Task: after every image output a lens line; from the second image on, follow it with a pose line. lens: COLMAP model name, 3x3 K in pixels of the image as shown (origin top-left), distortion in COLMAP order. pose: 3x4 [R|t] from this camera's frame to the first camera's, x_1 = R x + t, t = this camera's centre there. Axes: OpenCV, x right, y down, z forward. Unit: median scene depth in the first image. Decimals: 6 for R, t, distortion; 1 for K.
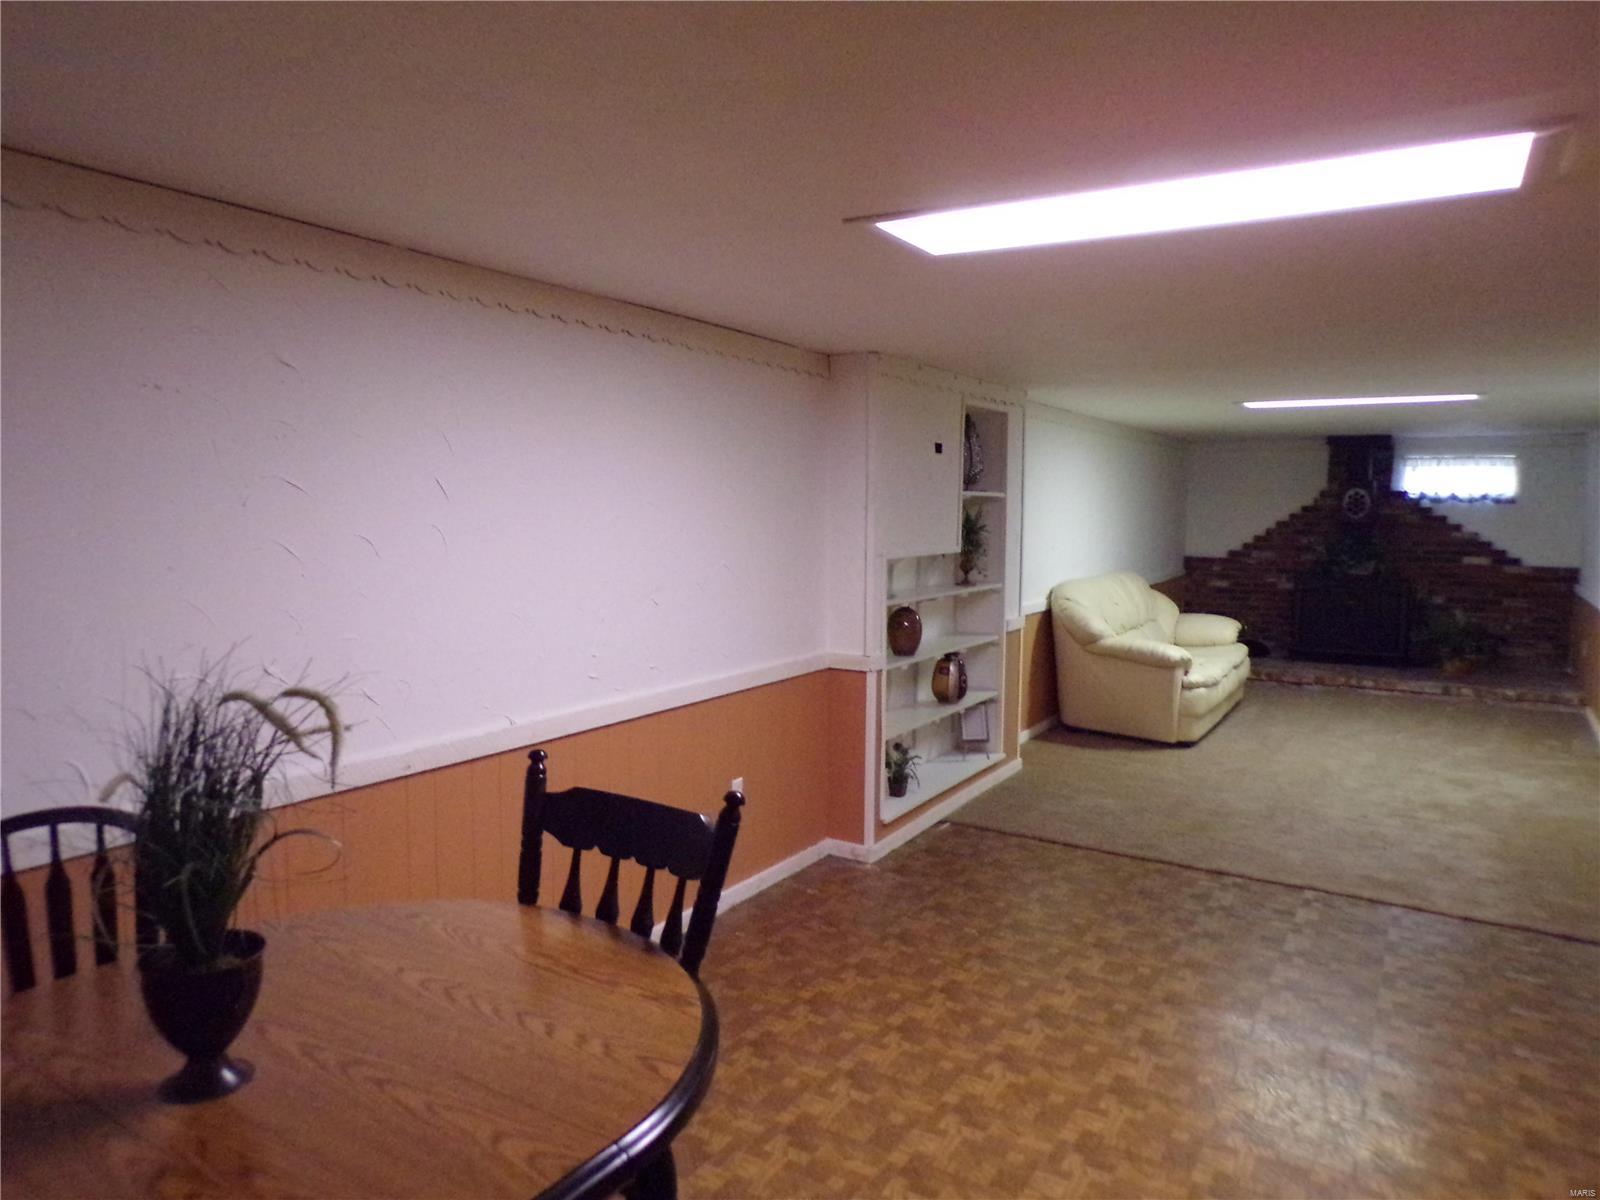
lens RADIAL K [[1089.2, 0, 796.3], [0, 1089.2, 604.6], [0, 0, 1]] dist [-0.021113, 0.032582]
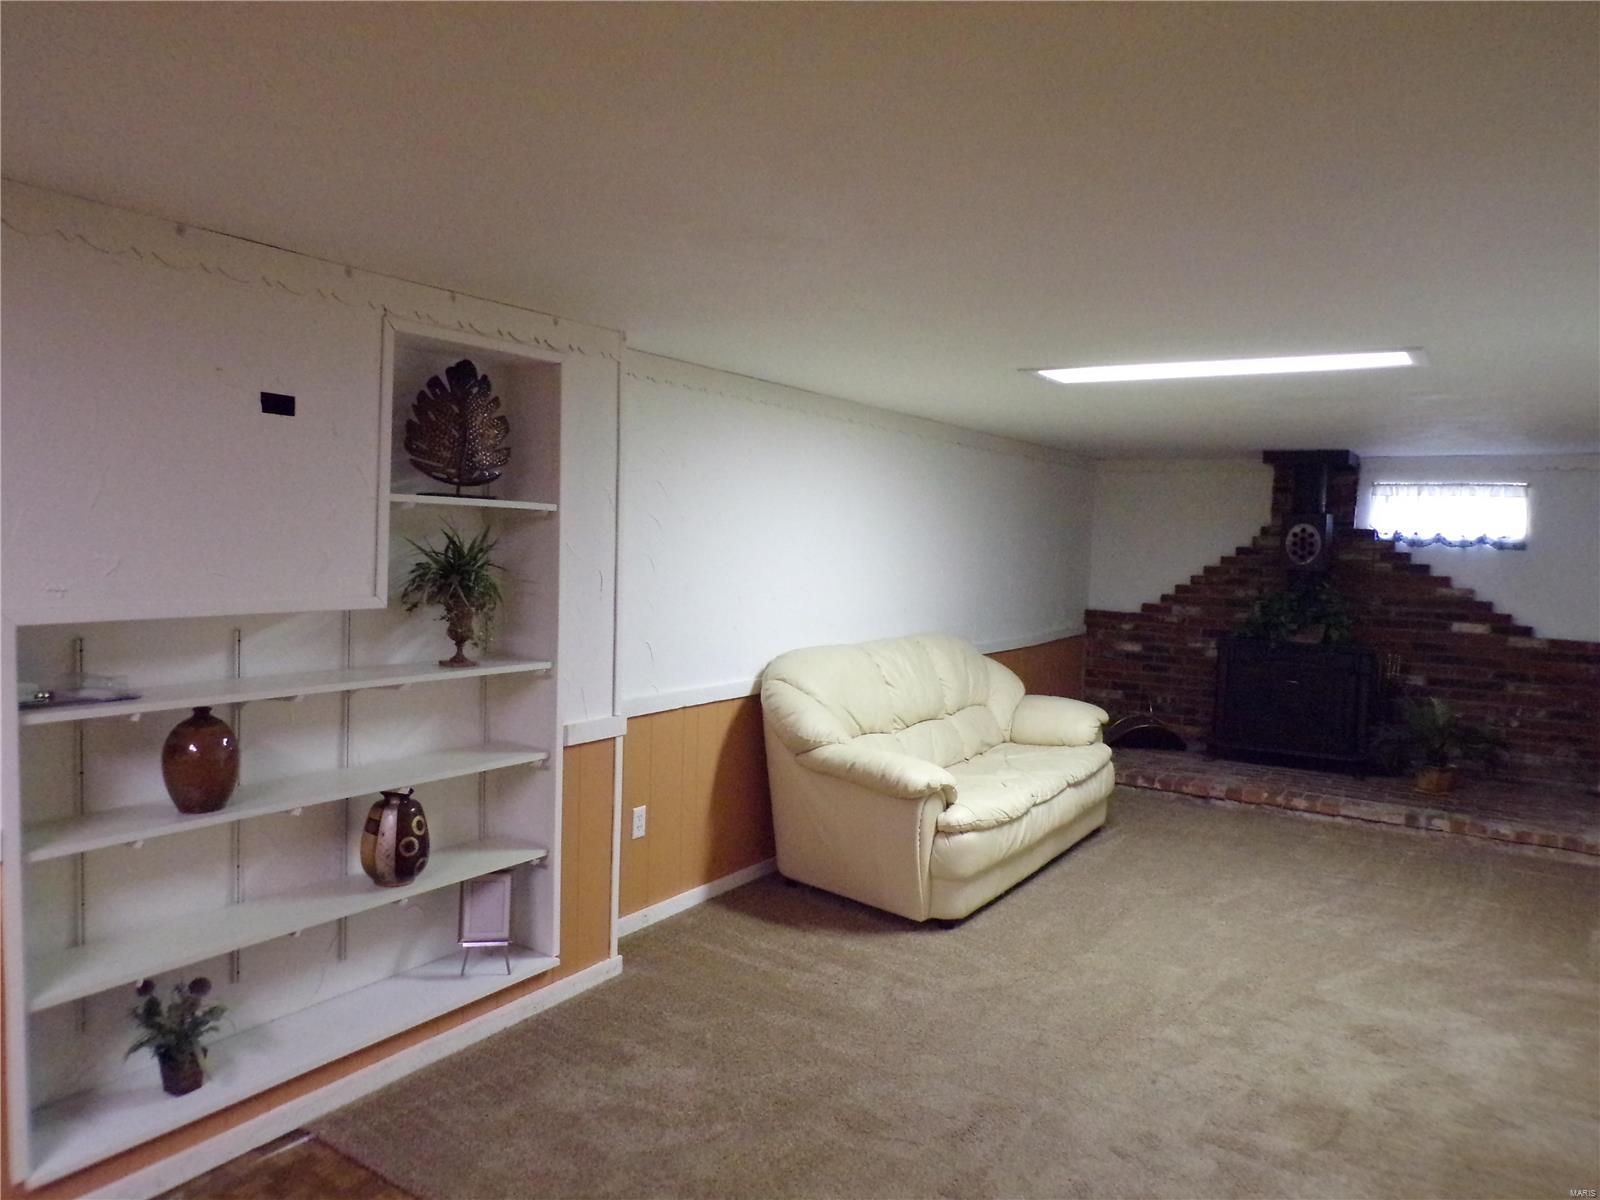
lens RADIAL K [[1089.2, 0, 796.3], [0, 1089.2, 604.6], [0, 0, 1]] dist [-0.021113, 0.032582]
pose [[0.998953, 0.026788, -0.037096, 0.212100], [-0.027904, 0.999163, -0.029920, -0.022581], [0.036264, 0.030923, 0.998864, 0.272272]]
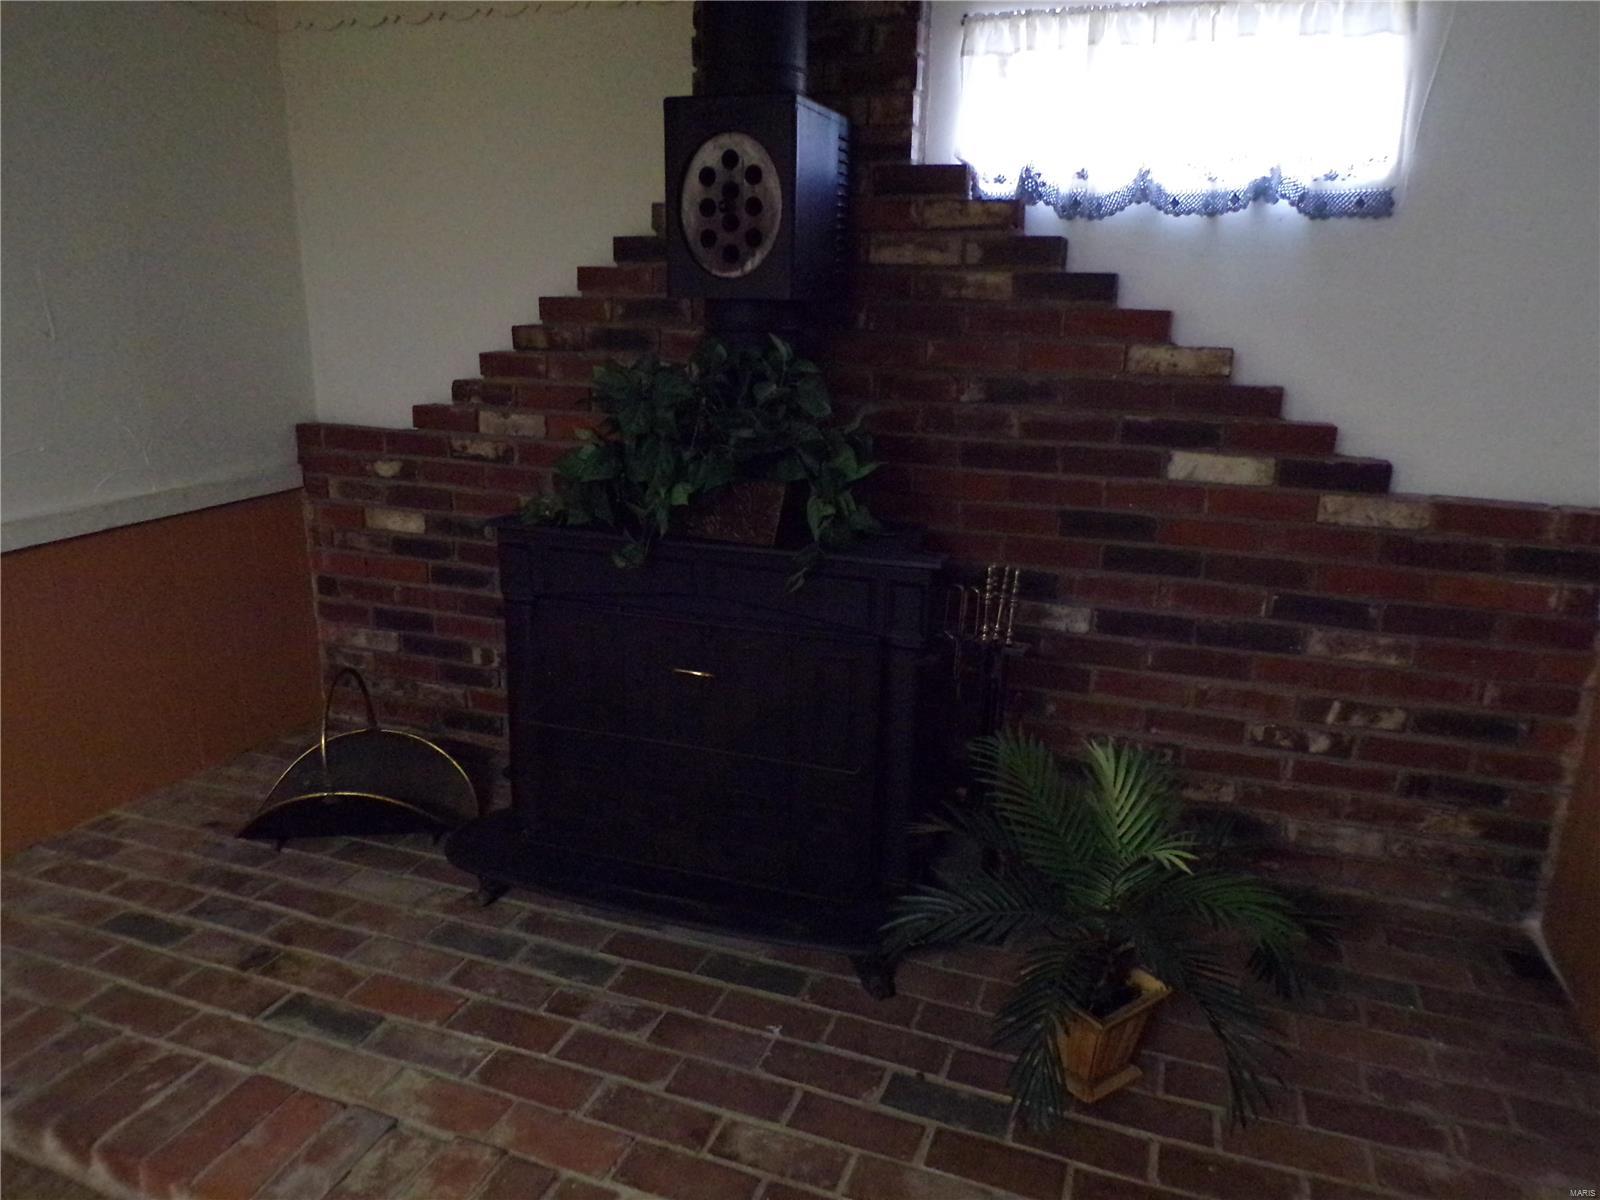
lens RADIAL K [[1089.2, 0, 796.3], [0, 1089.2, 604.6], [0, 0, 1]] dist [-0.021113, 0.032582]
pose [[0.977214, -0.053208, 0.205479, 0.496355], [0.012825, 0.981103, 0.193062, -0.059838], [-0.211868, -0.186027, 0.959430, 0.803542]]
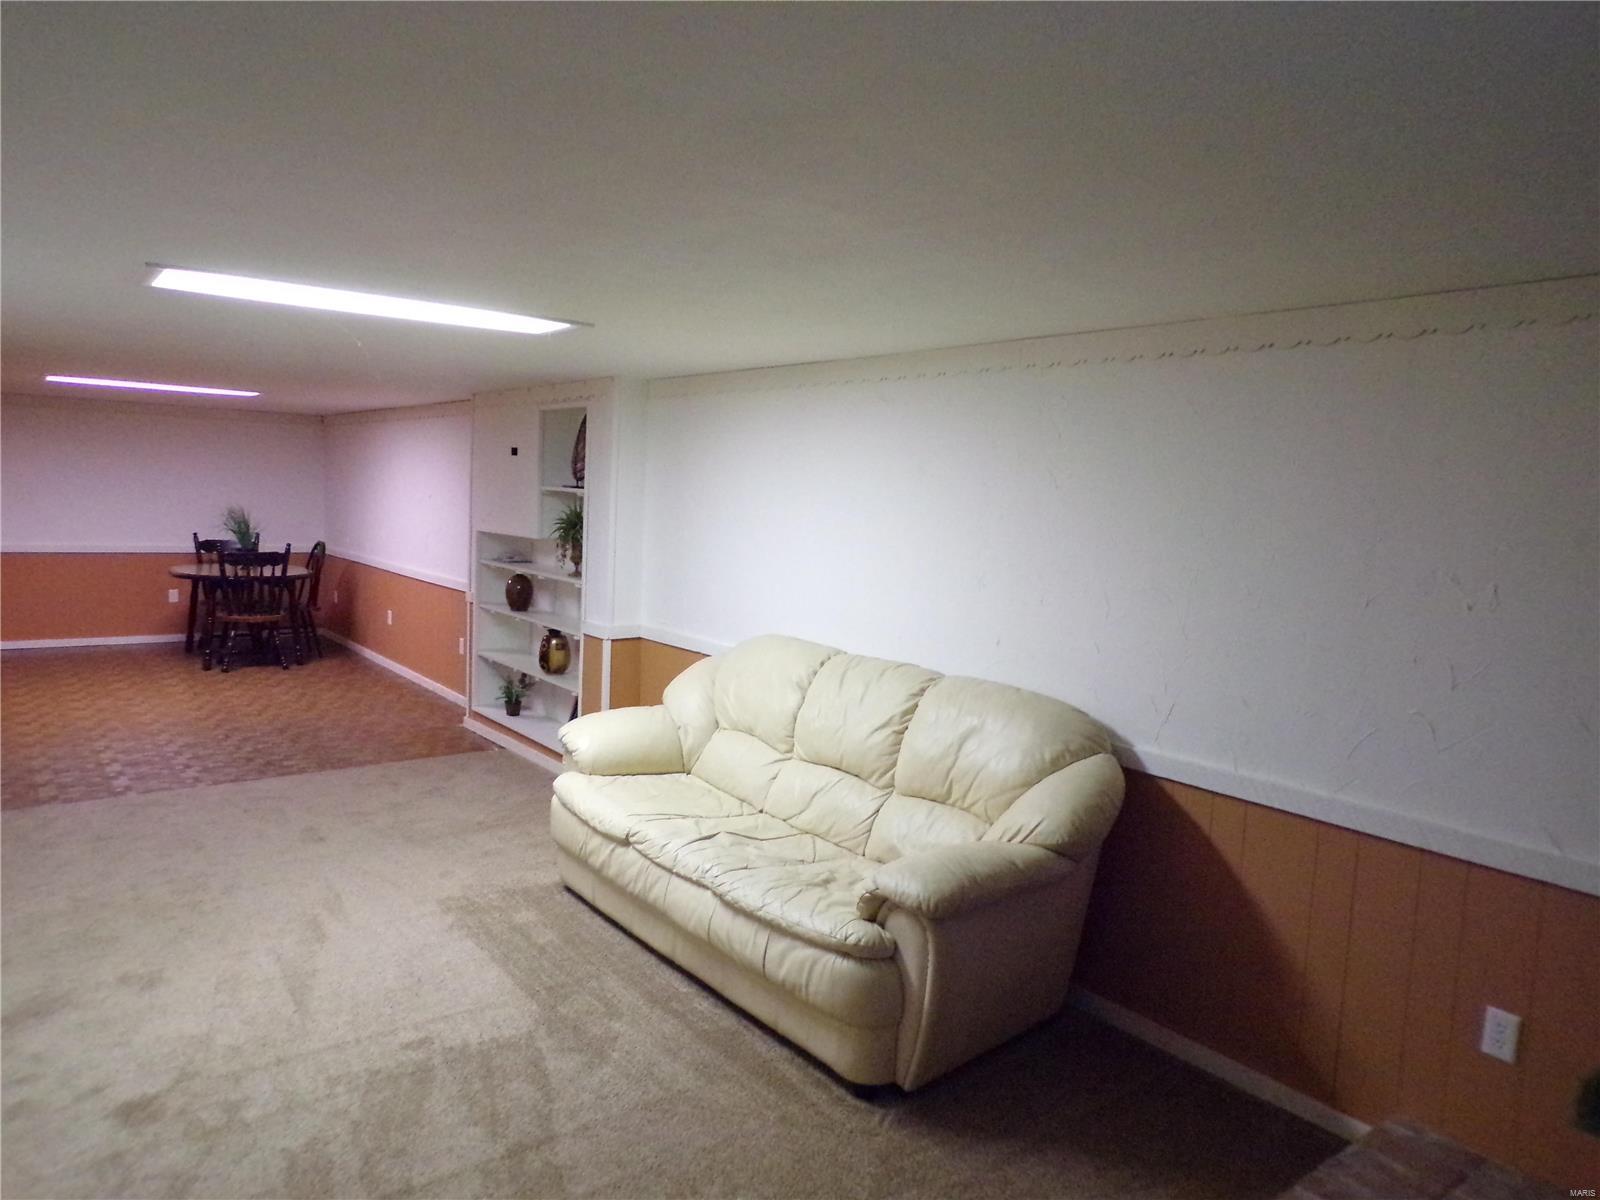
lens RADIAL K [[1089.2, 0, 796.3], [0, 1089.2, 604.6], [0, 0, 1]] dist [-0.021113, 0.032582]
pose [[-0.369289, 0.065711, -0.926988, 0.645186], [-0.136406, 0.982860, 0.124013, -0.091797], [0.919249, 0.172243, -0.353996, 0.960067]]
